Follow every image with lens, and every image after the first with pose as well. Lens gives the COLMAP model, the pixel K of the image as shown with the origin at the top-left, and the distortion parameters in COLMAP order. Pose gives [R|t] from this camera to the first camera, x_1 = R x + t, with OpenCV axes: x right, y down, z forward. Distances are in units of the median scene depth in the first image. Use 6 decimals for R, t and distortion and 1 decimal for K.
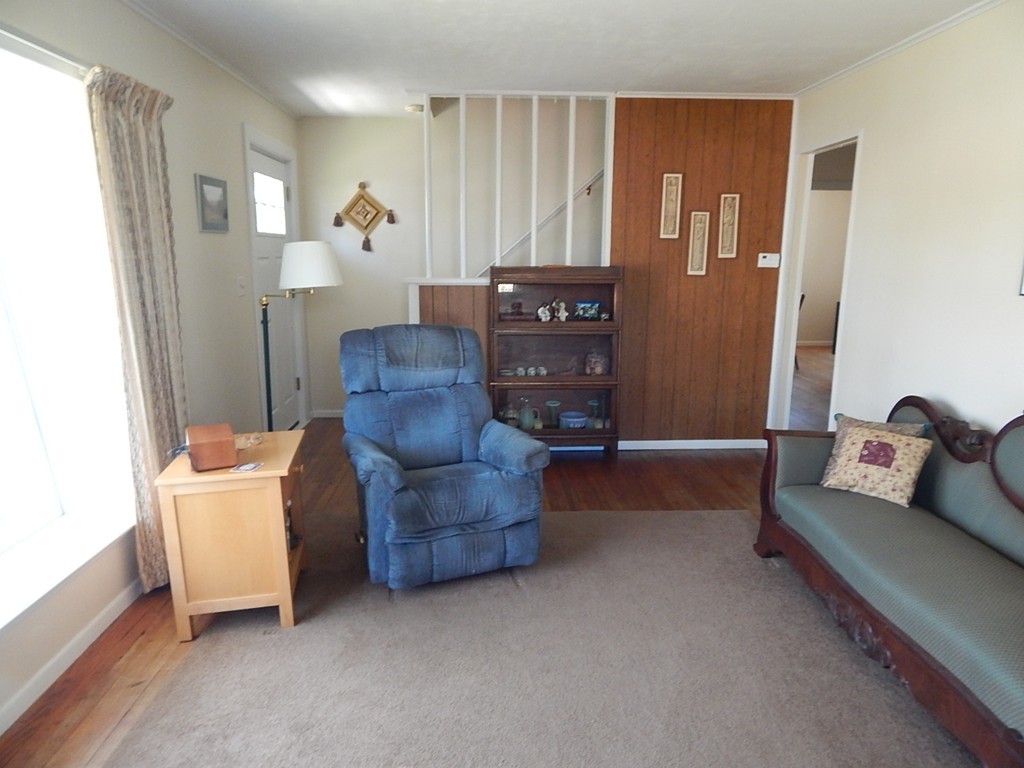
lens RADIAL K [[678.8, 0, 511.1], [0, 678.8, 380.3], [0, 0, 1]] dist [0.011111, -0.006778]
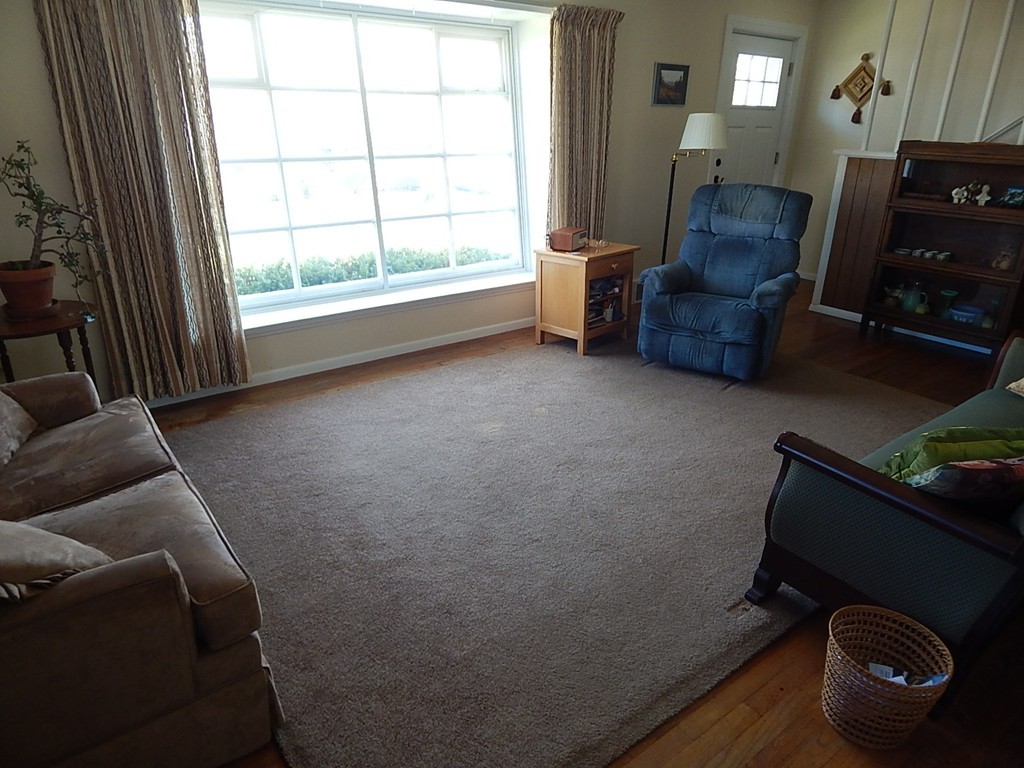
lens RADIAL K [[678.8, 0, 513.8], [0, 678.8, 385.0], [0, 0, 1]] dist [0.011111, -0.006778]
pose [[0.572459, 0.312911, -0.757877, 0.645369], [-0.172302, 0.949585, 0.261916, 0.015813], [0.801625, -0.019352, 0.597514, -0.102052]]
